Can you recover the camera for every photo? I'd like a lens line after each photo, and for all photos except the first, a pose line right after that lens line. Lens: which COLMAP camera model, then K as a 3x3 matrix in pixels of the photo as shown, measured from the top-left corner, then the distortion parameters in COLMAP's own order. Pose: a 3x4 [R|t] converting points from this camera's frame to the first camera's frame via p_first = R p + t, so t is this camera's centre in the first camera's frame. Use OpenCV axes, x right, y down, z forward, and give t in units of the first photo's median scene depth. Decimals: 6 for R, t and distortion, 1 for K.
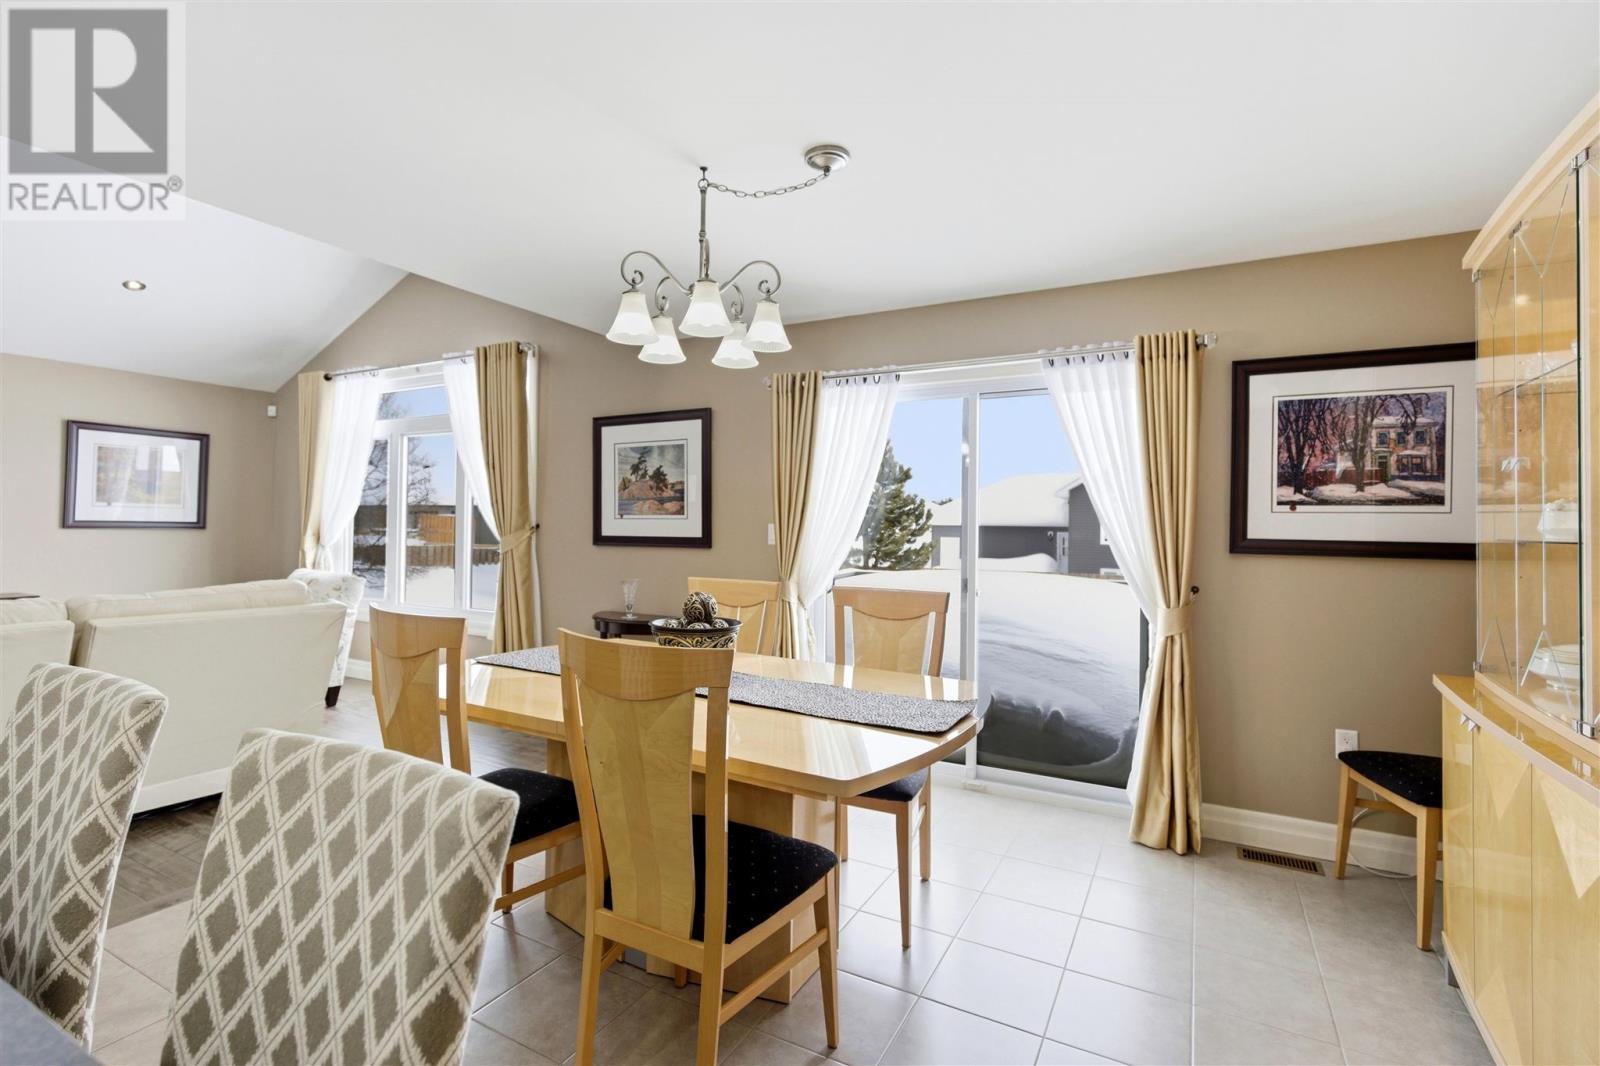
lens RADIAL K [[729.7, 0, 807.3], [0, 729.7, 529.5], [0, 0, 1]] dist [-0.002214, 0.000206]
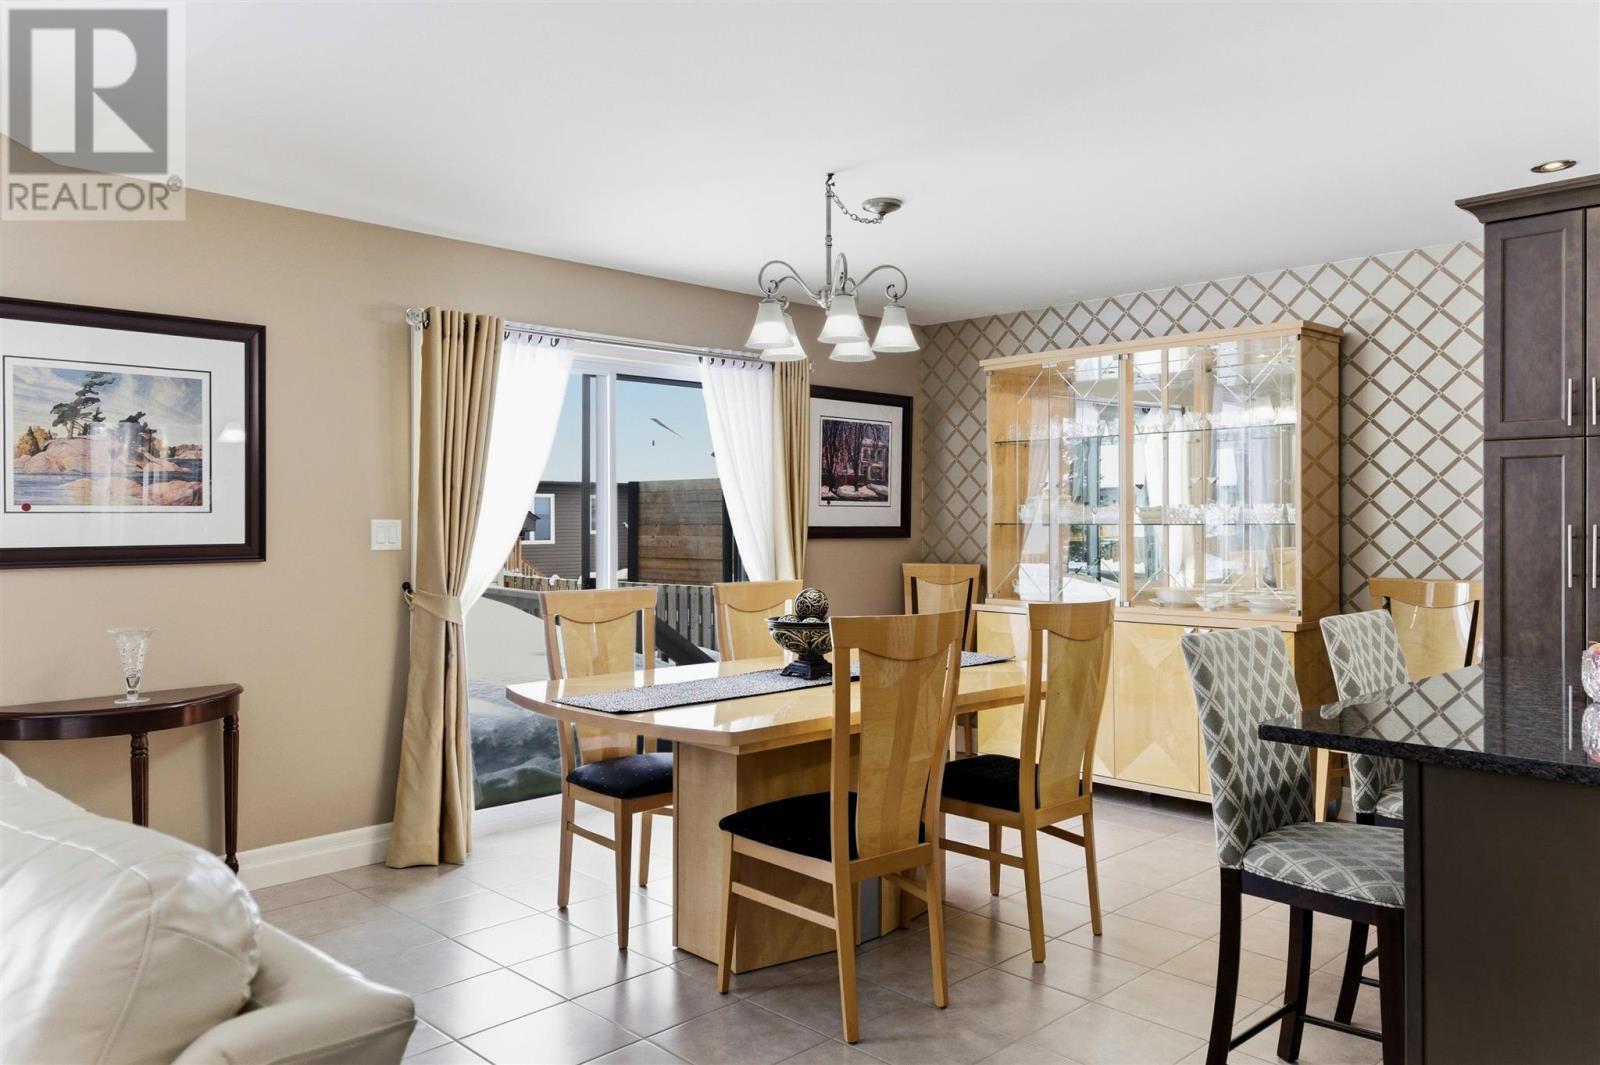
lens RADIAL K [[1125.3, 0, 816.8], [0, 1125.3, 531.5], [0, 0, 1]] dist [0.010899, -0.009435]
pose [[0.294006, -0.026952, 0.955424, -0.860987], [0.003829, 0.999628, 0.027021, -0.021682], [-0.955796, -0.004286, 0.293999, 0.288838]]
